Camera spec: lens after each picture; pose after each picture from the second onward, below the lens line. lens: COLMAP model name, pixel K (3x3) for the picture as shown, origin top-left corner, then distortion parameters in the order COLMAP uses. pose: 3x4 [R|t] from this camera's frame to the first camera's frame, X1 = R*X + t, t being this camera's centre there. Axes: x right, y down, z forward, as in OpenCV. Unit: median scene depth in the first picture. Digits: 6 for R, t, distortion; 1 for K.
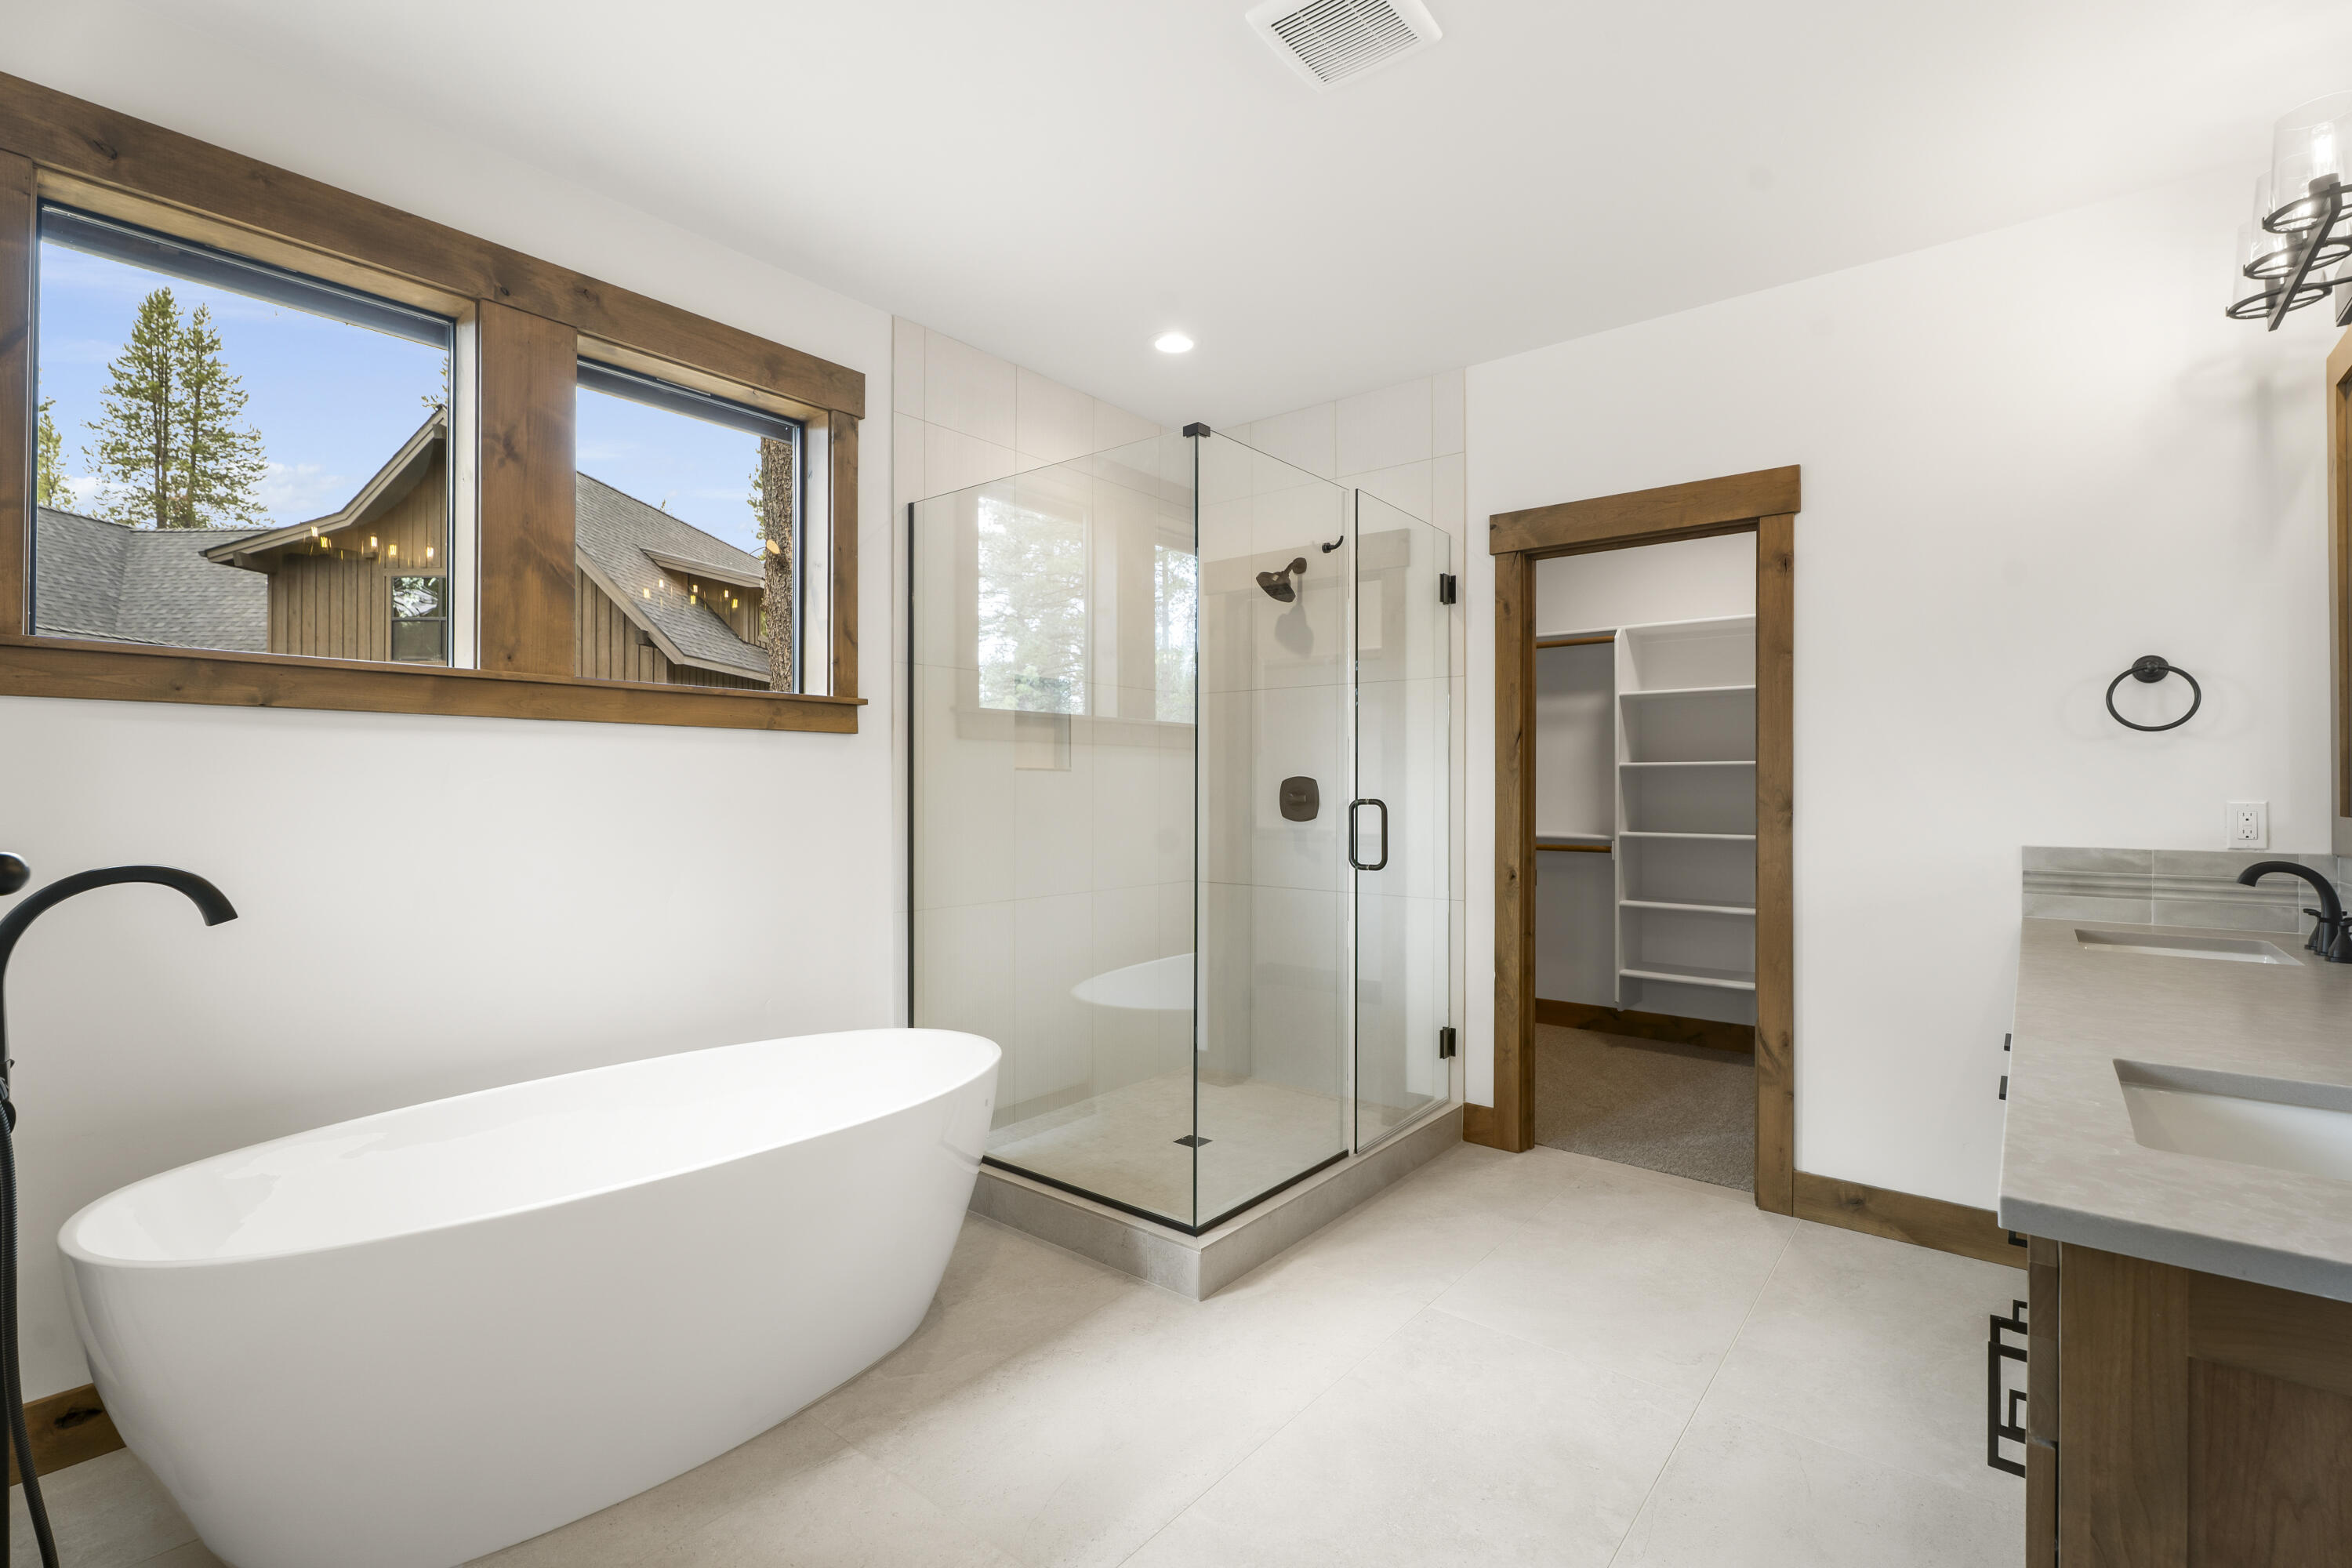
lens RADIAL K [[1056.2, 0, 1178.9], [0, 1056.2, 779.6], [0, 0, 1]] dist [0.002515, -0.005097]
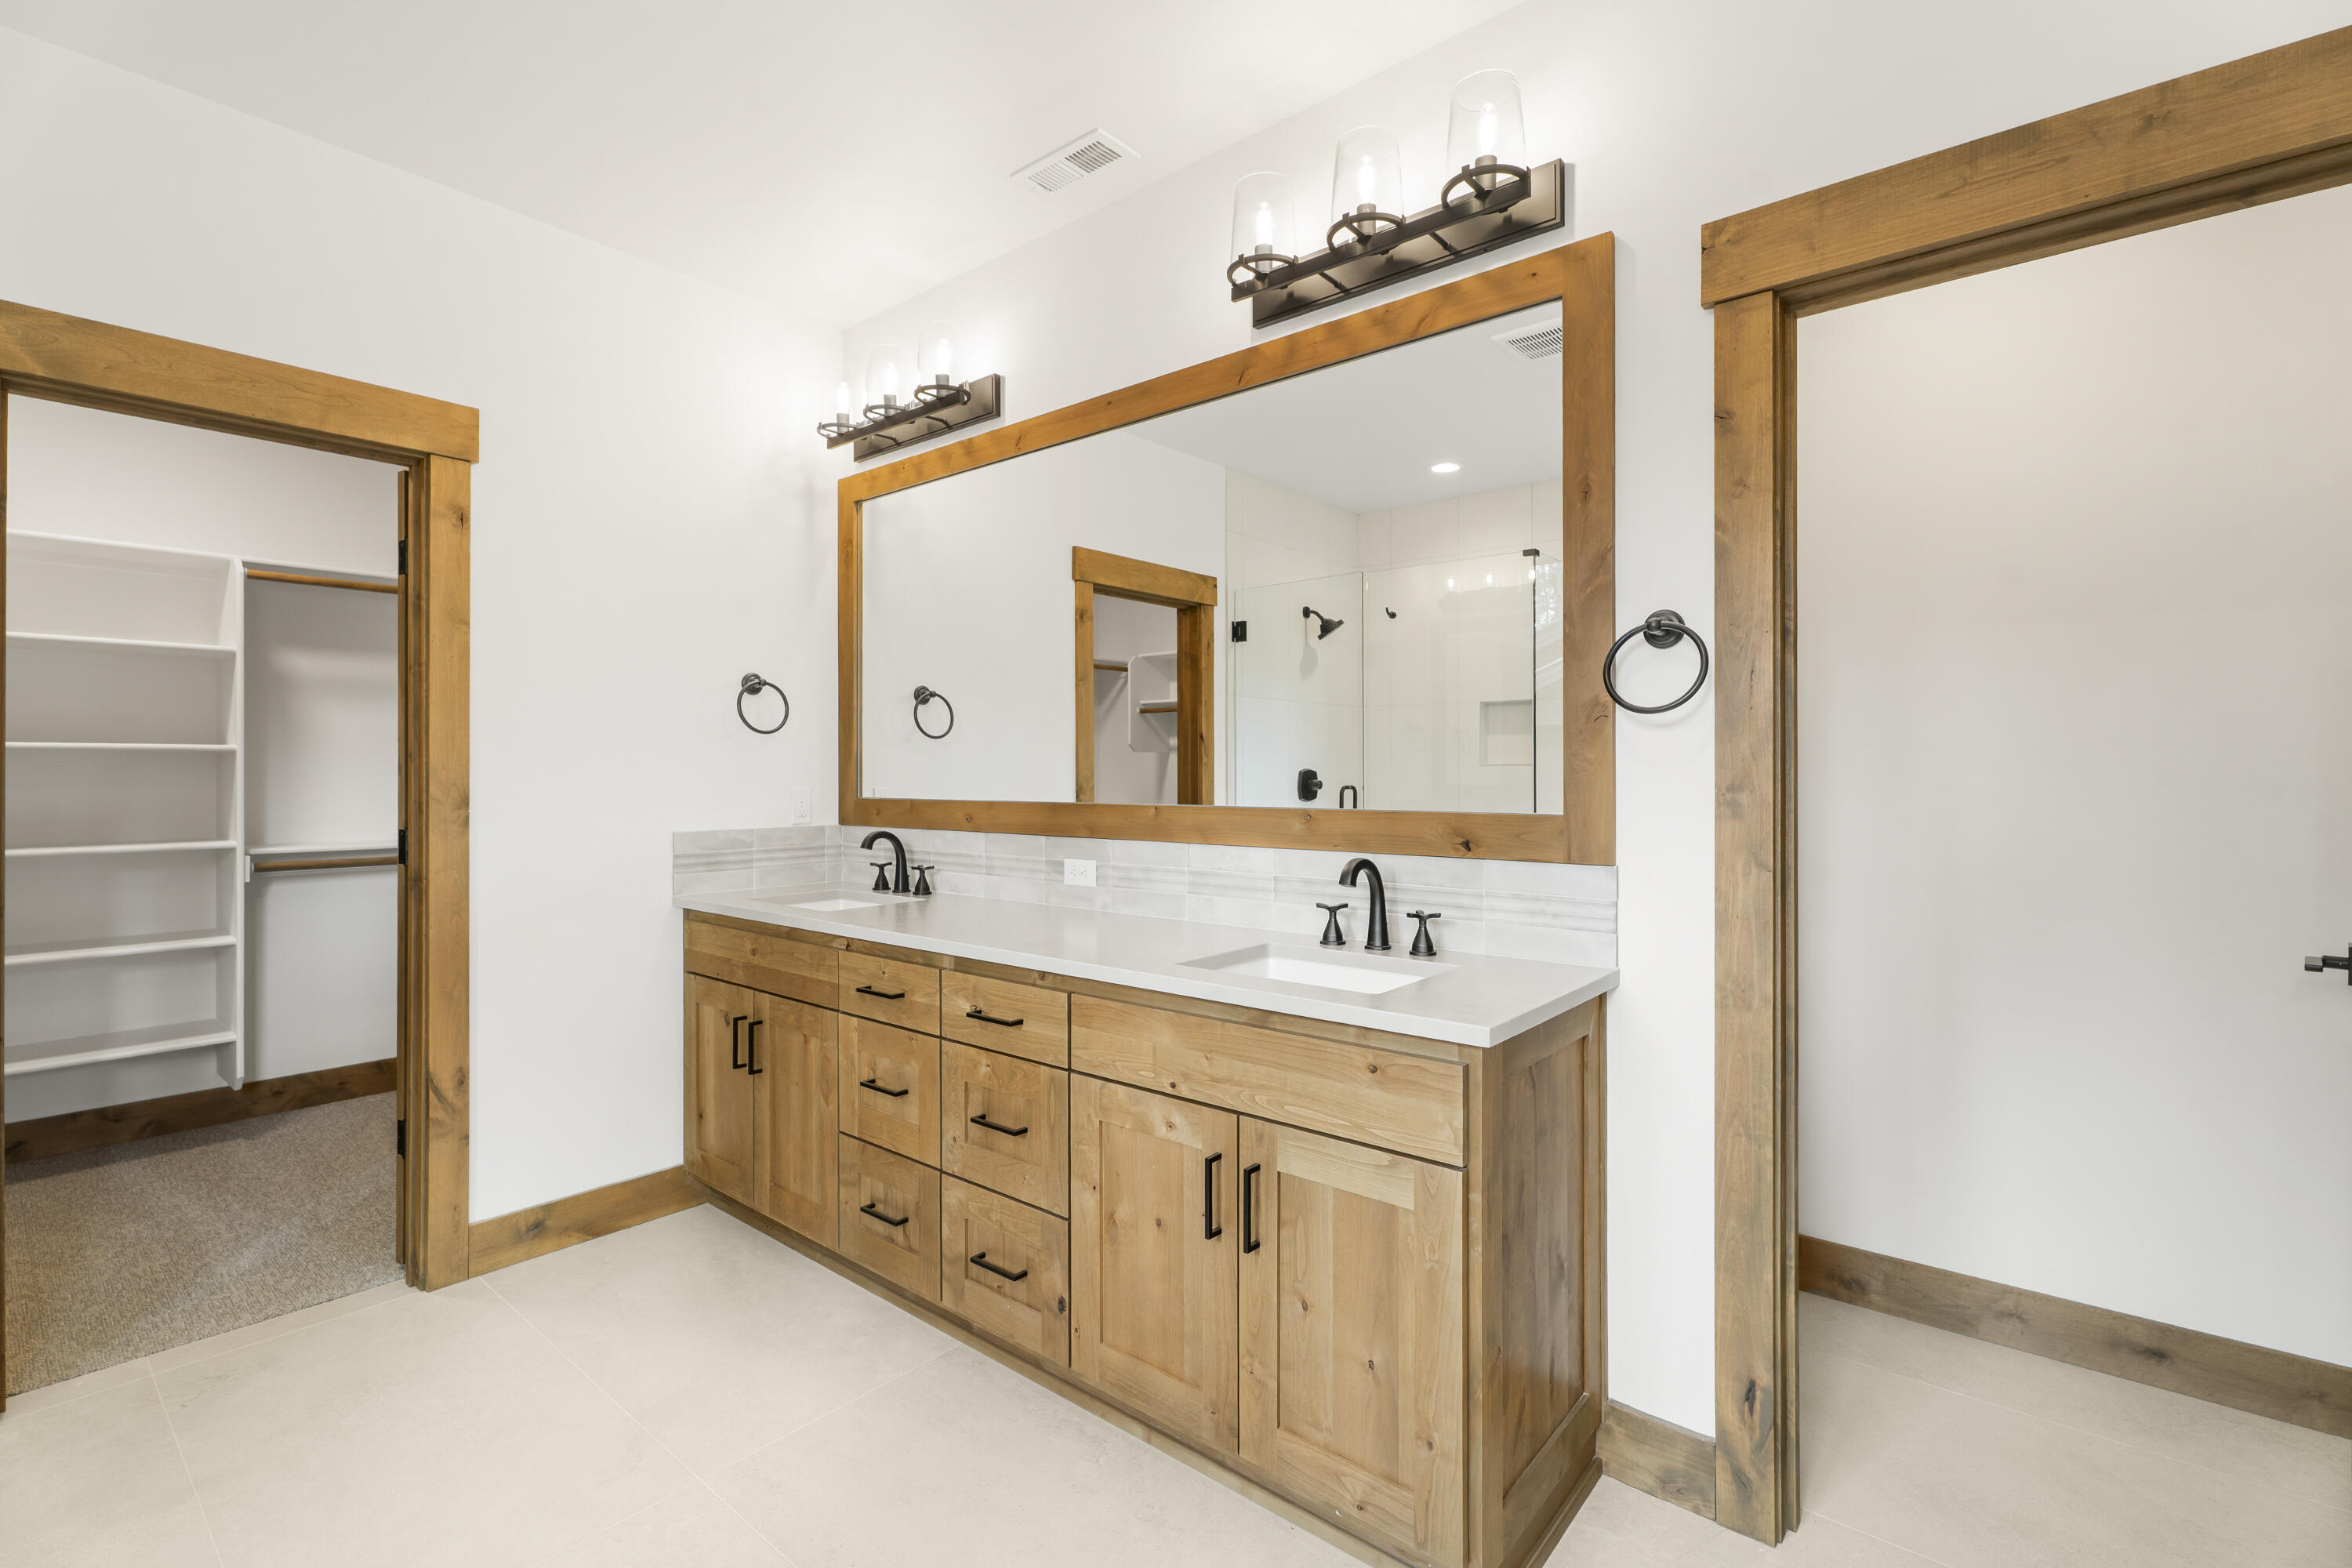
lens RADIAL K [[1056.2, 0, 1150.0], [0, 1056.2, 773.8], [0, 0, 1]] dist [0.002515, -0.005097]
pose [[0.022945, -0.005924, 0.999719, -0.265890], [-0.004465, 0.999972, 0.006028, -0.006428], [-0.999727, -0.004602, 0.022918, 0.427148]]
